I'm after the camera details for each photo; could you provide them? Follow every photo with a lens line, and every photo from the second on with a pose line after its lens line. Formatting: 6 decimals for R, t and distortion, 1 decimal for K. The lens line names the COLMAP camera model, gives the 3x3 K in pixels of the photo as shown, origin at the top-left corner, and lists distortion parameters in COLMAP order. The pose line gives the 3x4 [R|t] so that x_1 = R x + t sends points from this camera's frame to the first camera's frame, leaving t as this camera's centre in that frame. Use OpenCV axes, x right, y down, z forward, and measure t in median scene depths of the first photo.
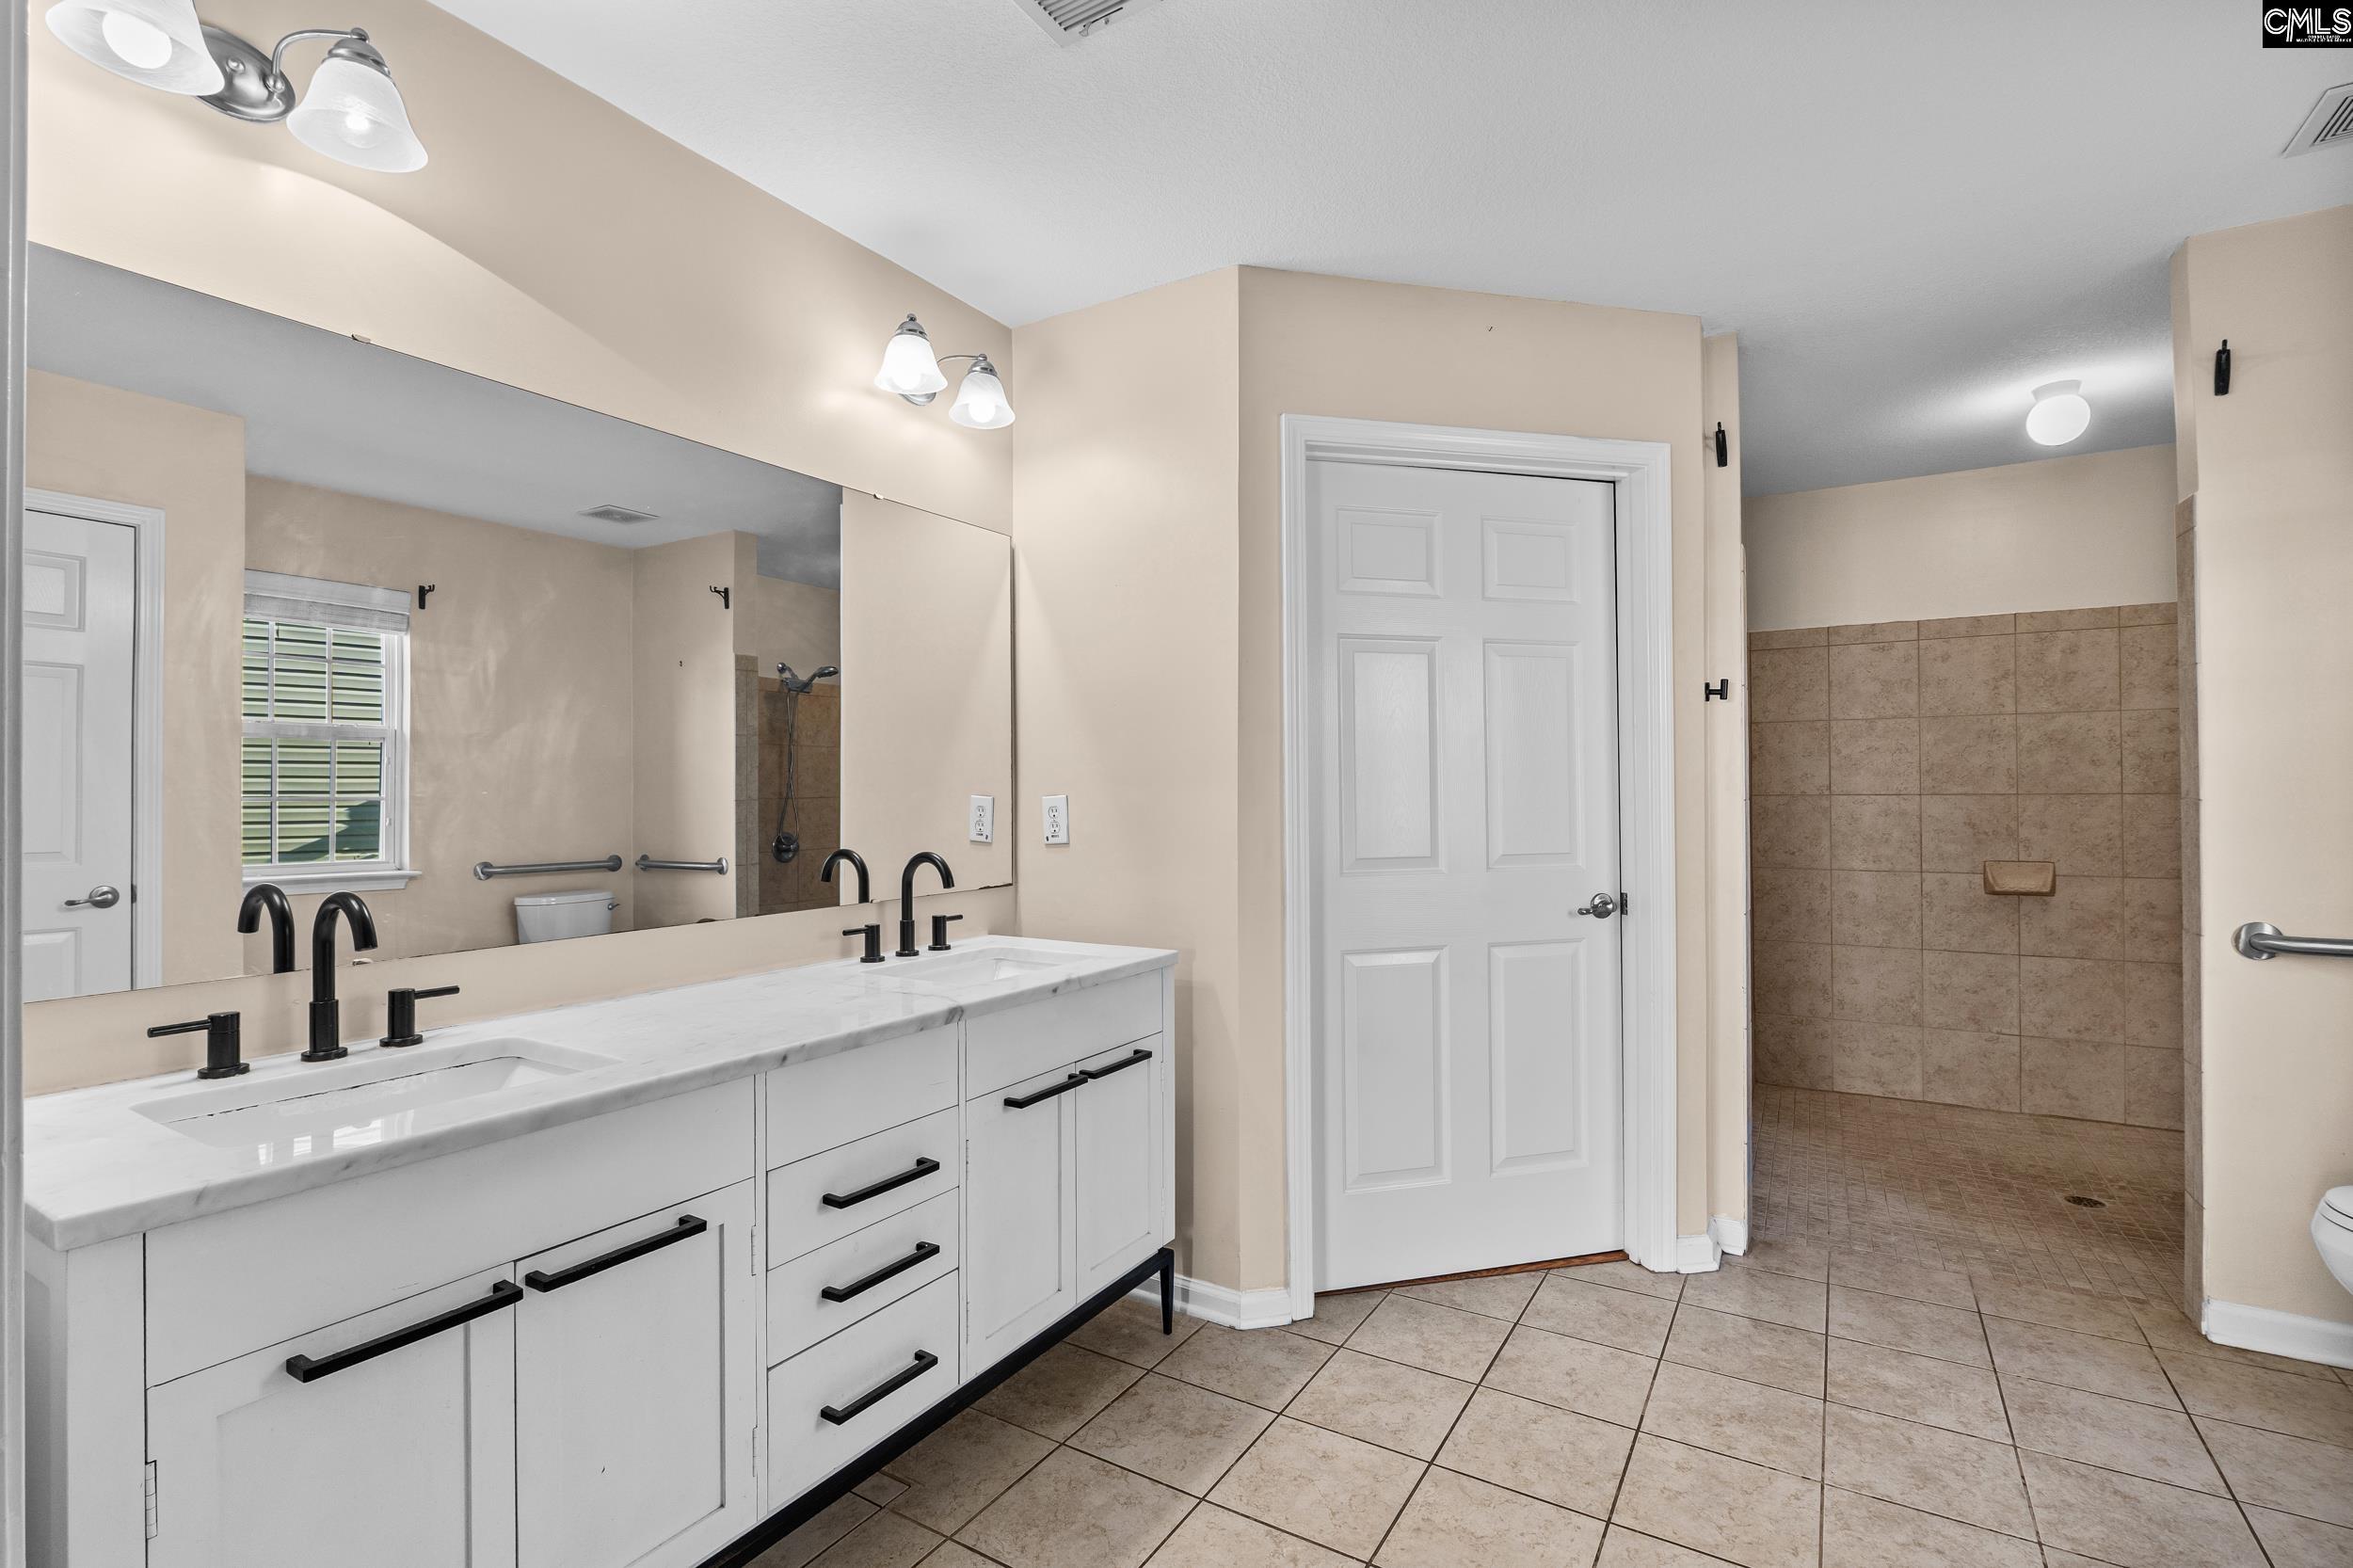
lens RADIAL K [[1085.1, 0, 1171.0], [0, 1085.1, 777.1], [0, 0, 1]] dist [-0.009706, 0.000301]
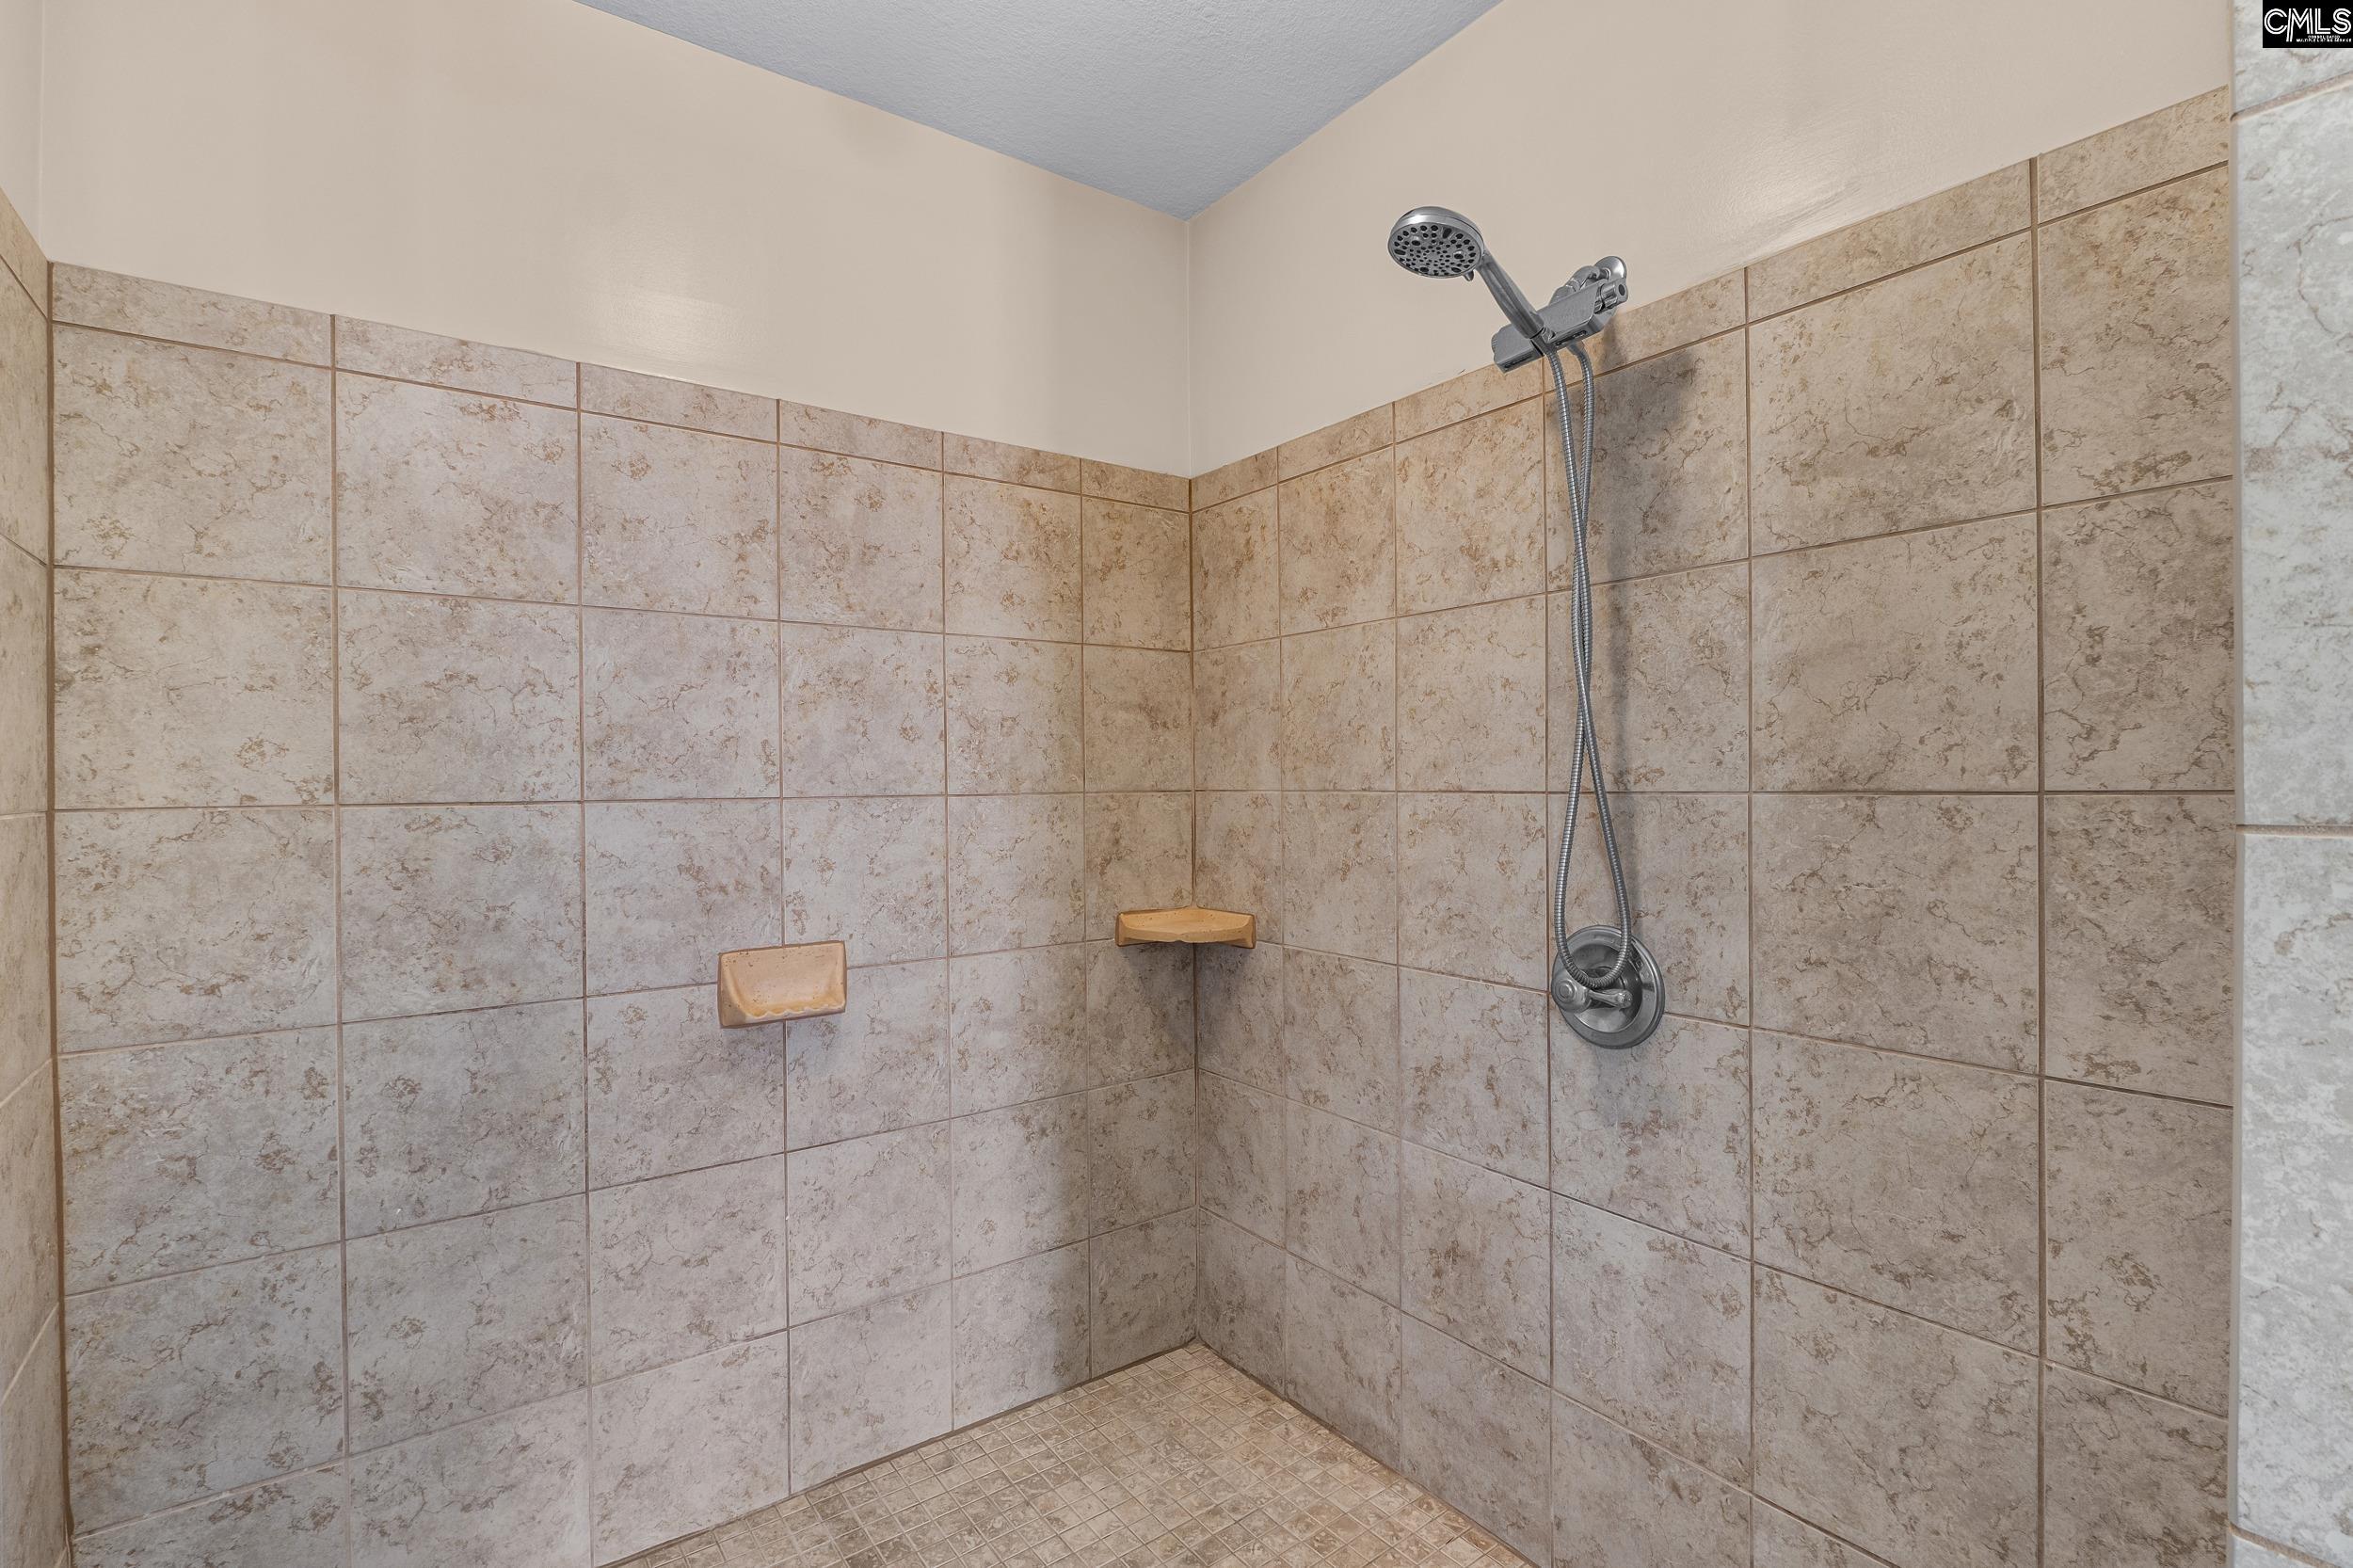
lens RADIAL K [[1085.1, 0, 1165.6], [0, 1085.1, 789.4], [0, 0, 1]] dist [-0.009706, 0.000301]
pose [[0.371892, 0.000090, 0.928276, 0.419973], [-0.001260, 0.999999, 0.000408, 0.011703], [-0.928275, -0.001321, 0.371891, 0.677397]]
